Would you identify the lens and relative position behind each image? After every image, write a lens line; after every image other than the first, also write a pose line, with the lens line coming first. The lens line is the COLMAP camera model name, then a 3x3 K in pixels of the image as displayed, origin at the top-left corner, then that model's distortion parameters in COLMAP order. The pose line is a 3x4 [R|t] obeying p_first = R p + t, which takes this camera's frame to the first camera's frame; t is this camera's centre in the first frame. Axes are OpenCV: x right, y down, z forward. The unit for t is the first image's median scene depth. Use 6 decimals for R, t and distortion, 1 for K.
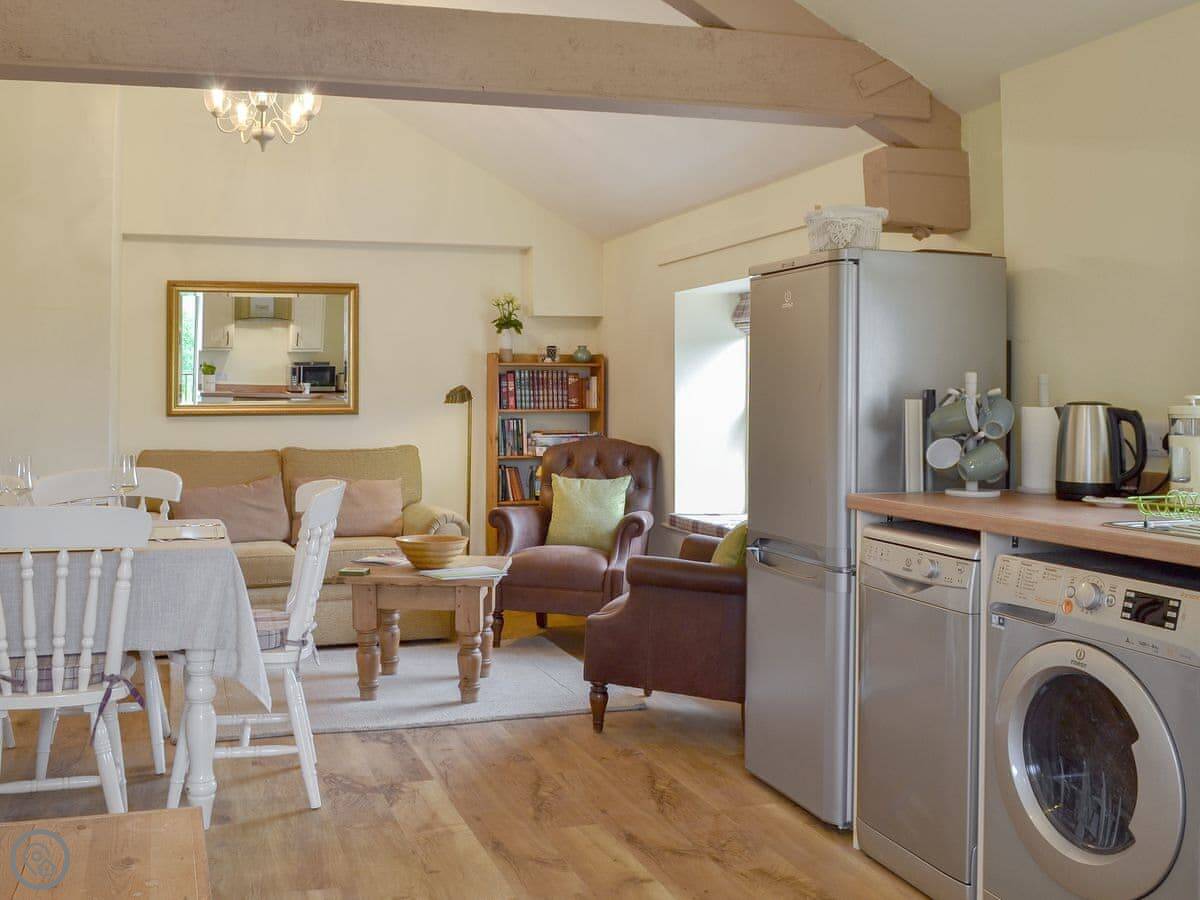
lens RADIAL K [[1376.9, 0, 600.0], [0, 1376.9, 450.0], [0, 0, 1]] dist [-0.005832, -0.004988]
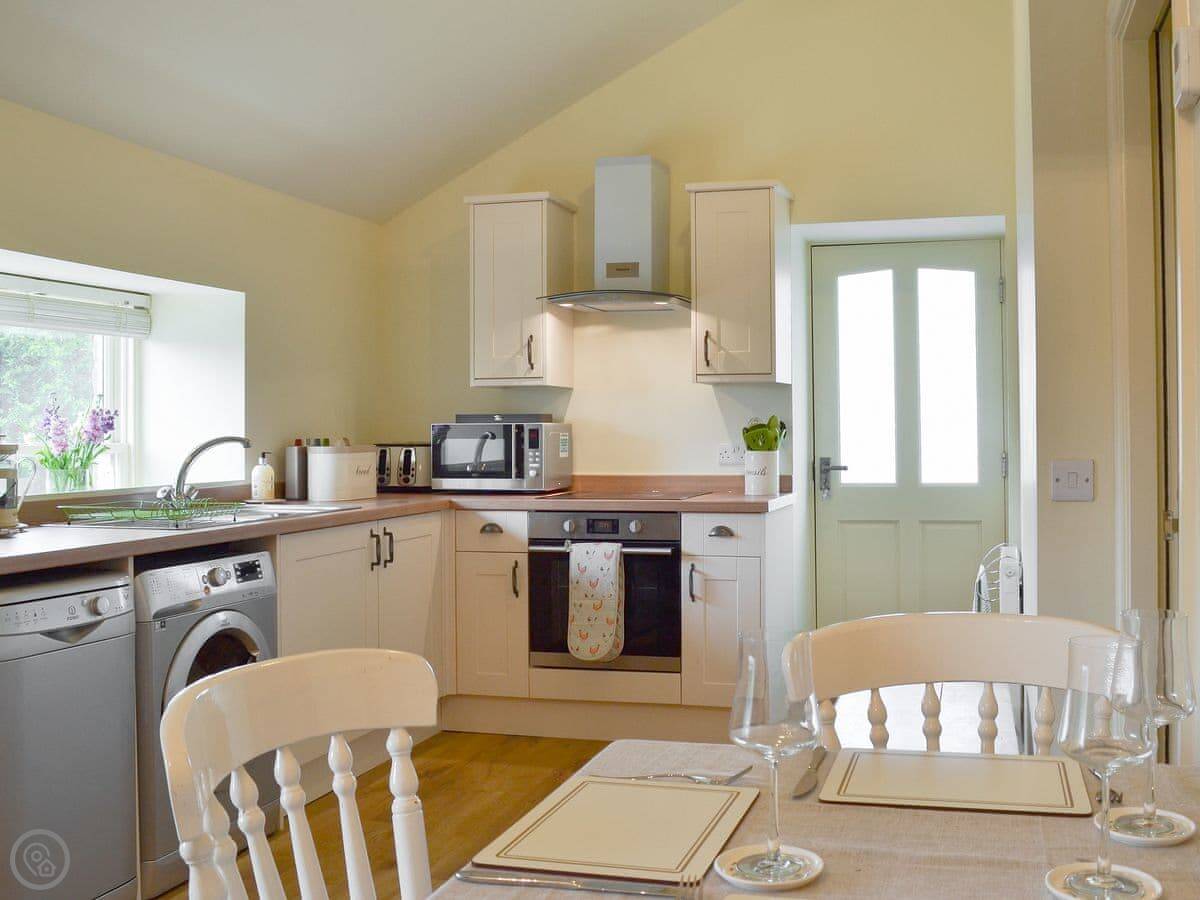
lens RADIAL K [[1376.9, 0, 600.0], [0, 1376.9, 450.0], [0, 0, 1]] dist [-0.005832, -0.004988]
pose [[-0.843049, -0.002499, 0.537831, -0.160350], [0.025437, 0.998685, 0.044513, -0.016913], [-0.537235, 0.051208, -0.841877, 0.425889]]
